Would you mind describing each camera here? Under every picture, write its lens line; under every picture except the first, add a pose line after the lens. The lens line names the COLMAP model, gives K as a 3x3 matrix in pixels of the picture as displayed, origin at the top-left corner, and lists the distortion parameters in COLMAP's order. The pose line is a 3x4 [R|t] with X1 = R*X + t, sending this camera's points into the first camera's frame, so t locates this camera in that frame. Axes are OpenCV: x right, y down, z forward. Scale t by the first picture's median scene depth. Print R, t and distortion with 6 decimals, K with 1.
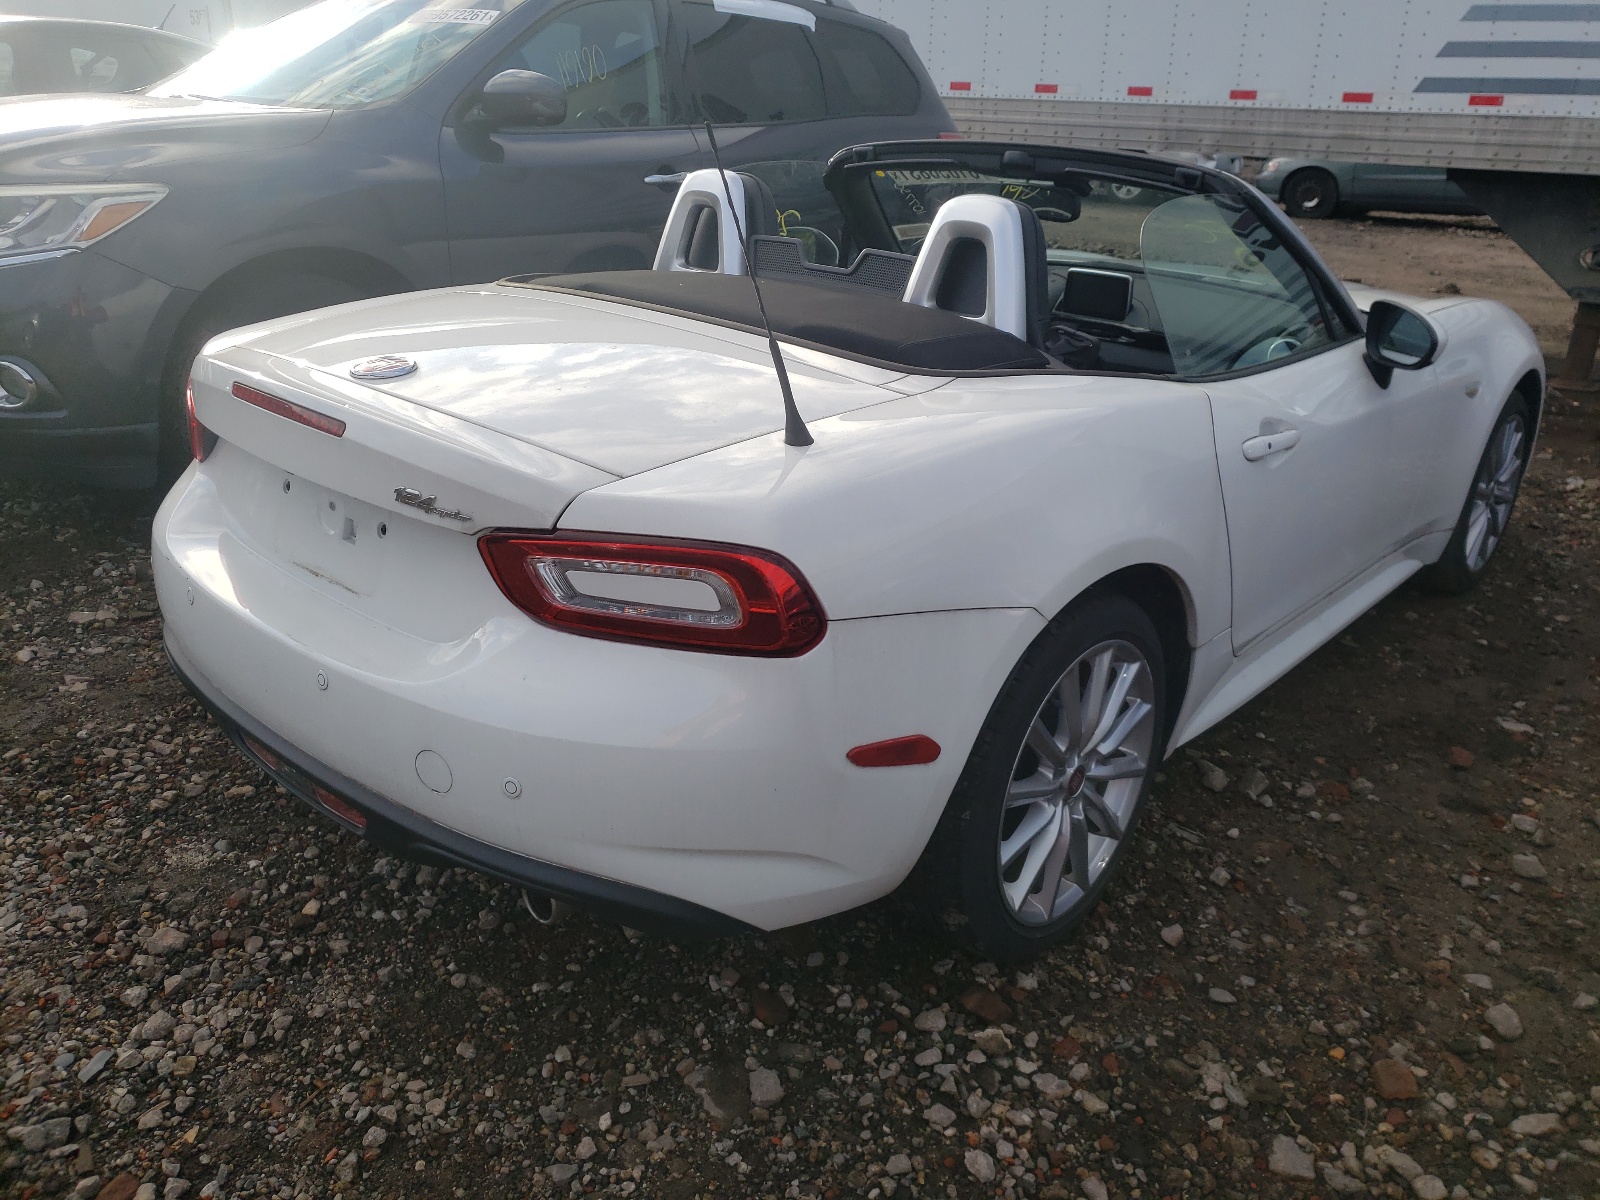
lens RADIAL K [[1195.1, 0, 800.0], [0, 1195.1, 600.0], [0, 0, 1]] dist [0.009149, 0.008494]
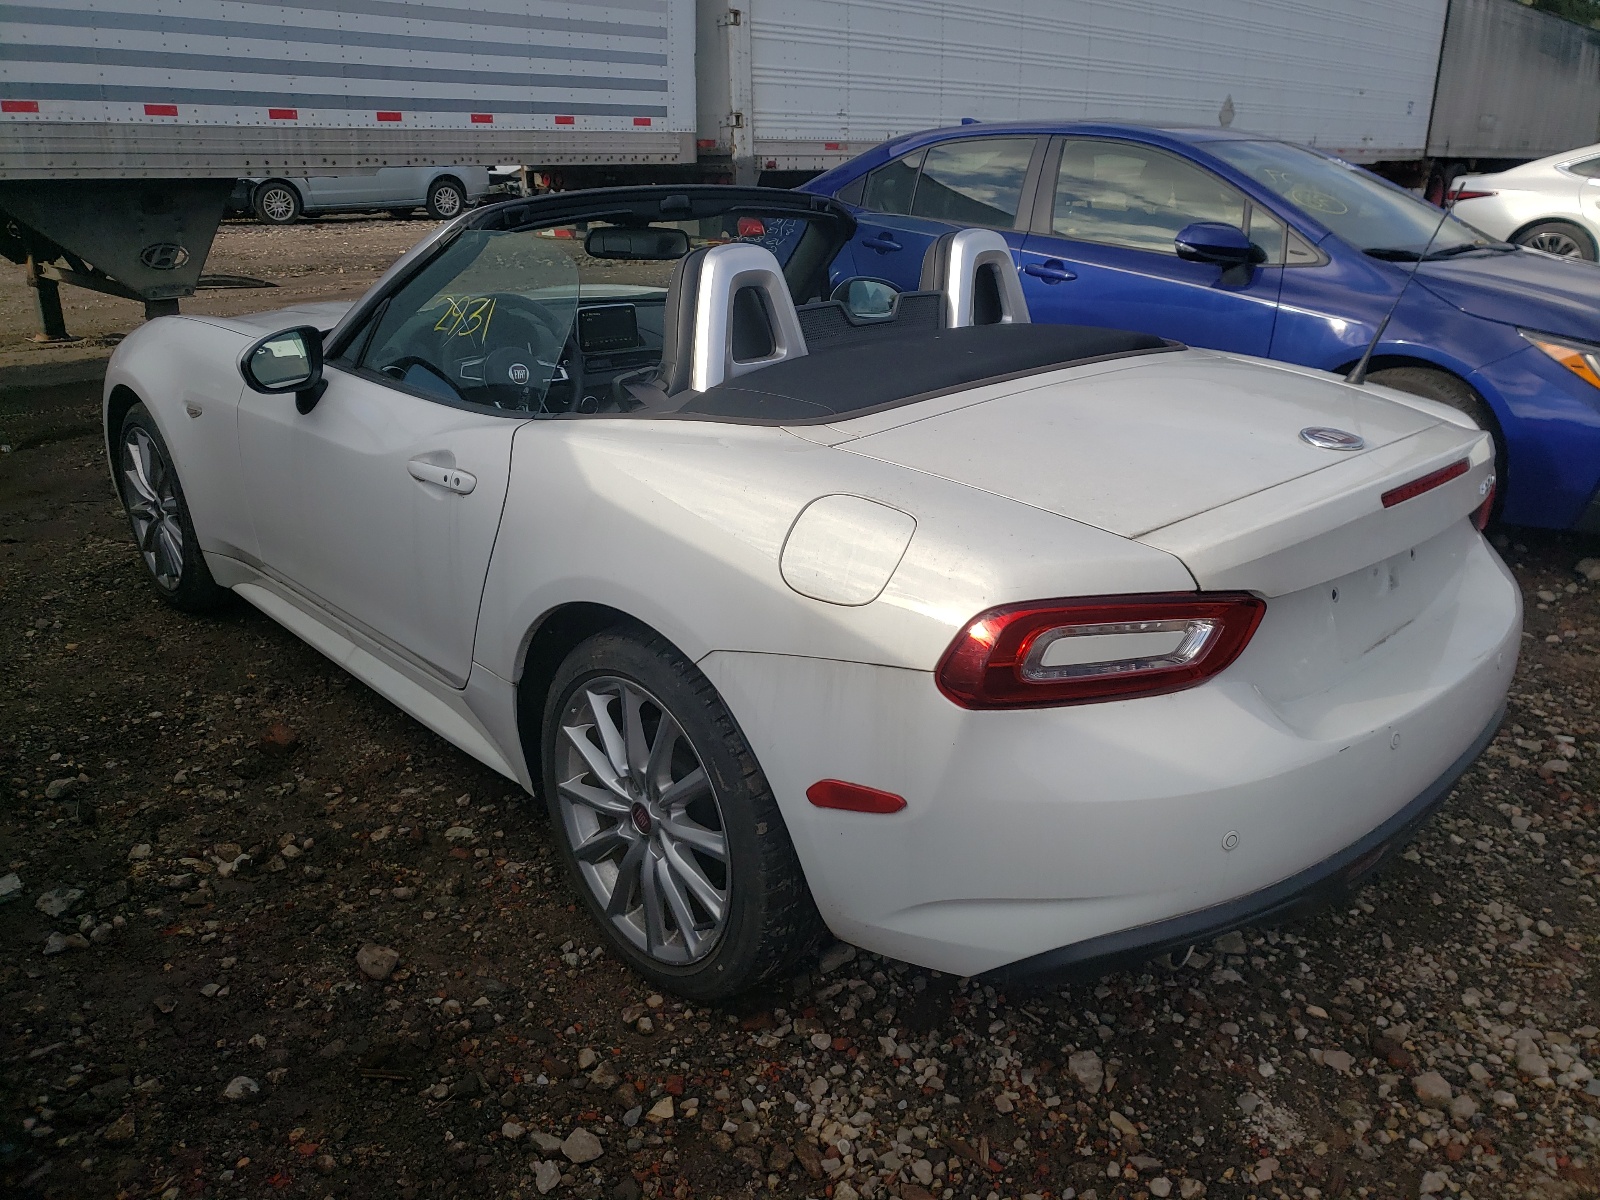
lens RADIAL K [[1195.1, 0, 800.0], [0, 1195.1, 600.0], [0, 0, 1]] dist [0.009149, 0.008494]
pose [[0.080849, -0.391780, 0.916500, -0.447605], [0.380250, 0.862090, 0.334978, -0.201435], [-0.921343, 0.321417, 0.218673, 0.434355]]
